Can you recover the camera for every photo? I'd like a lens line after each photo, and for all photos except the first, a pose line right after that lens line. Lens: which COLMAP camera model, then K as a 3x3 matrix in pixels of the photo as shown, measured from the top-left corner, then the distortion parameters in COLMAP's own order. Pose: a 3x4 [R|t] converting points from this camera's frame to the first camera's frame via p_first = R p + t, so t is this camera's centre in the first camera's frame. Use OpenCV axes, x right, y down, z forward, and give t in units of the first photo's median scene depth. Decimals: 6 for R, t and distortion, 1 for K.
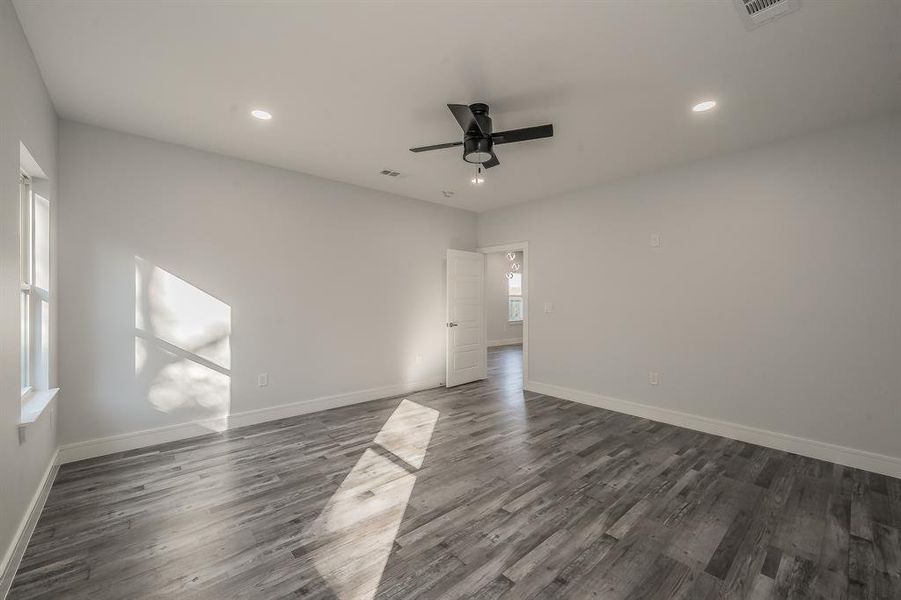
lens RADIAL K [[353.2, 0, 461.7], [0, 353.2, 297.3], [0, 0, 1]] dist [-0.001928, -0.000094]
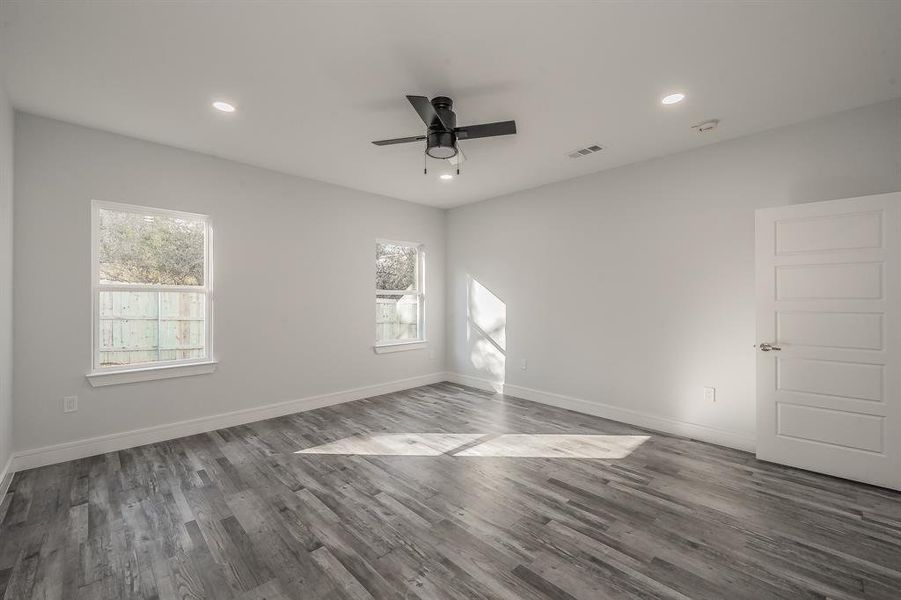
lens RADIAL K [[381.7, 0, 450.5], [0, 381.7, 300.0], [0, 0, 1]] dist [-0.000799, -0.000174]
pose [[0.034160, 0.003345, -0.999411, 0.976076], [0.001288, 0.999993, 0.003391, 0.002192], [0.999416, -0.001403, 0.034156, 0.884448]]
